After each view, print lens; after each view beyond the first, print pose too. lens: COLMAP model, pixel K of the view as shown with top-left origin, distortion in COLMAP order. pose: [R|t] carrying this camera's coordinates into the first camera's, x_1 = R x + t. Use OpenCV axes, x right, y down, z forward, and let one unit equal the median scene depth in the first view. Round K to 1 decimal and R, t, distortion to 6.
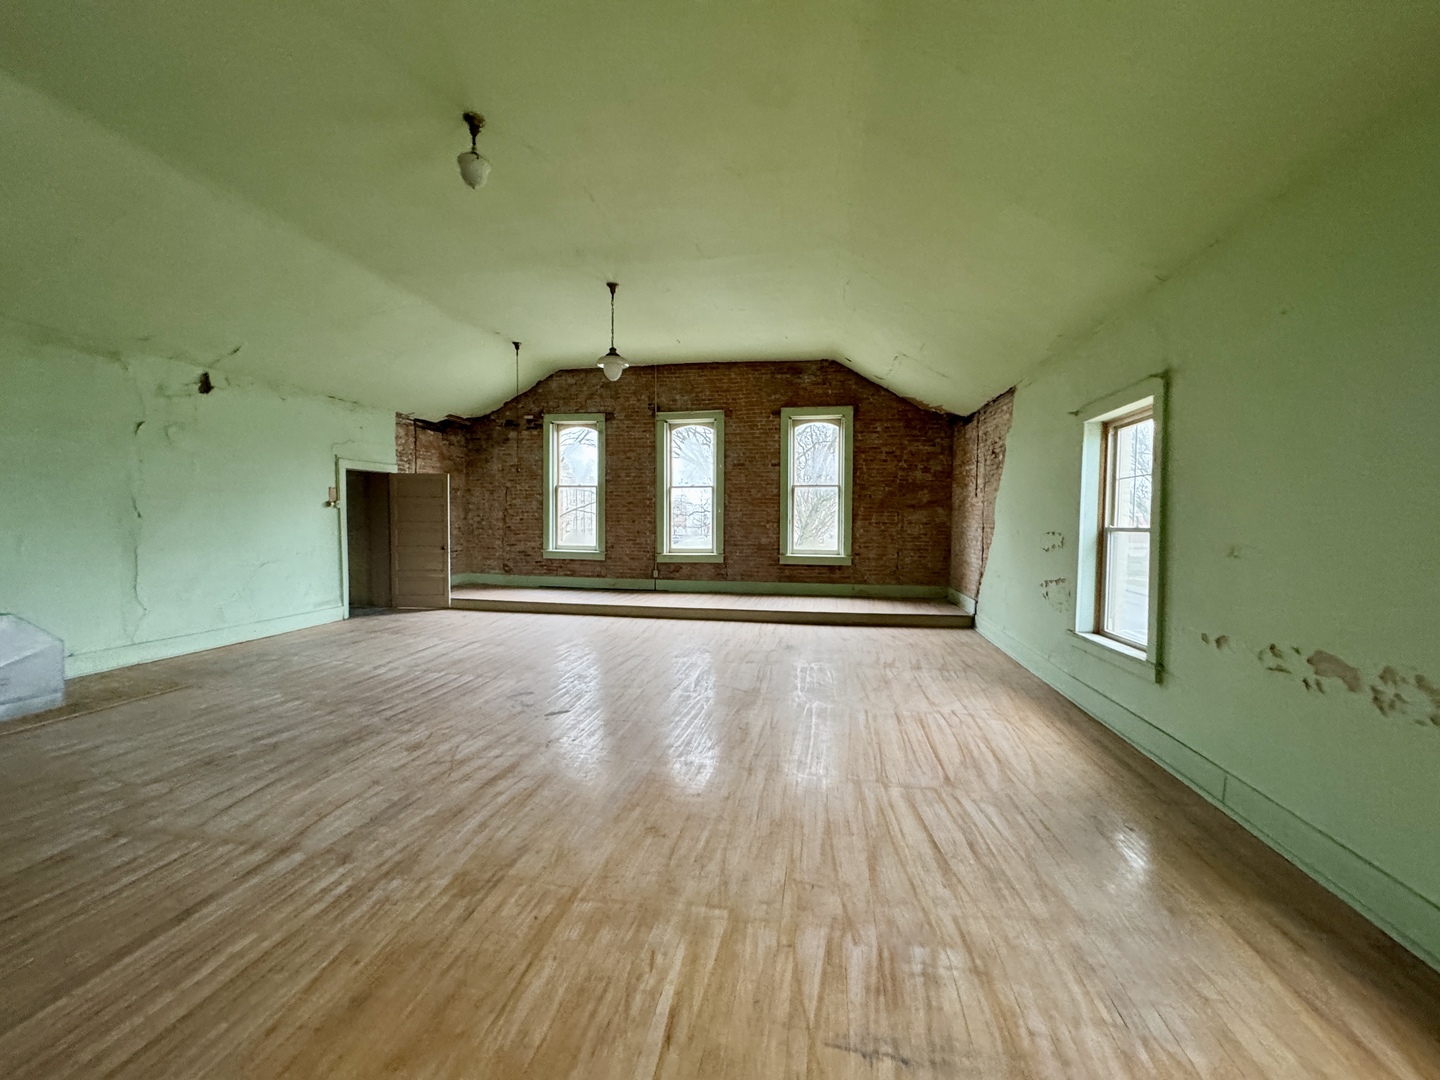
lens RADIAL K [[578.5, 0, 718.8], [0, 578.5, 537.9], [0, 0, 1]] dist [-0.003770, 0.000199]
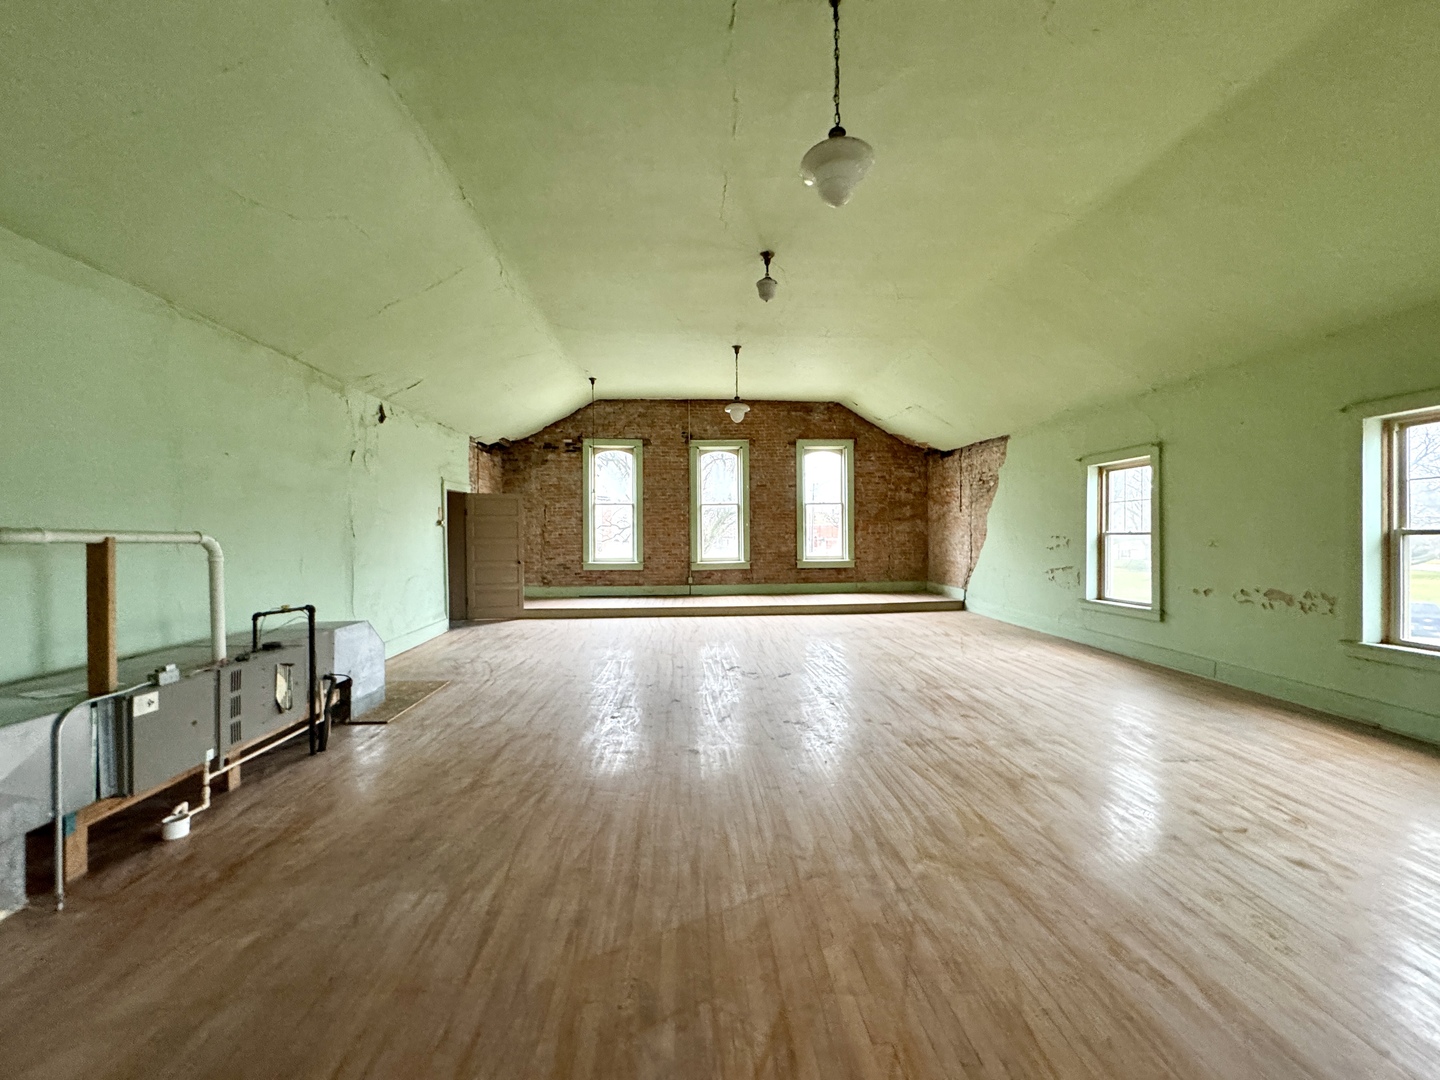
lens RADIAL K [[578.5, 0, 724.2], [0, 578.5, 535.5], [0, 0, 1]] dist [-0.003770, 0.000199]
pose [[0.969172, -0.016771, 0.245814, -0.348036], [0.023152, 0.999465, -0.023092, 0.001336], [-0.245295, 0.028071, 0.969042, -0.136155]]
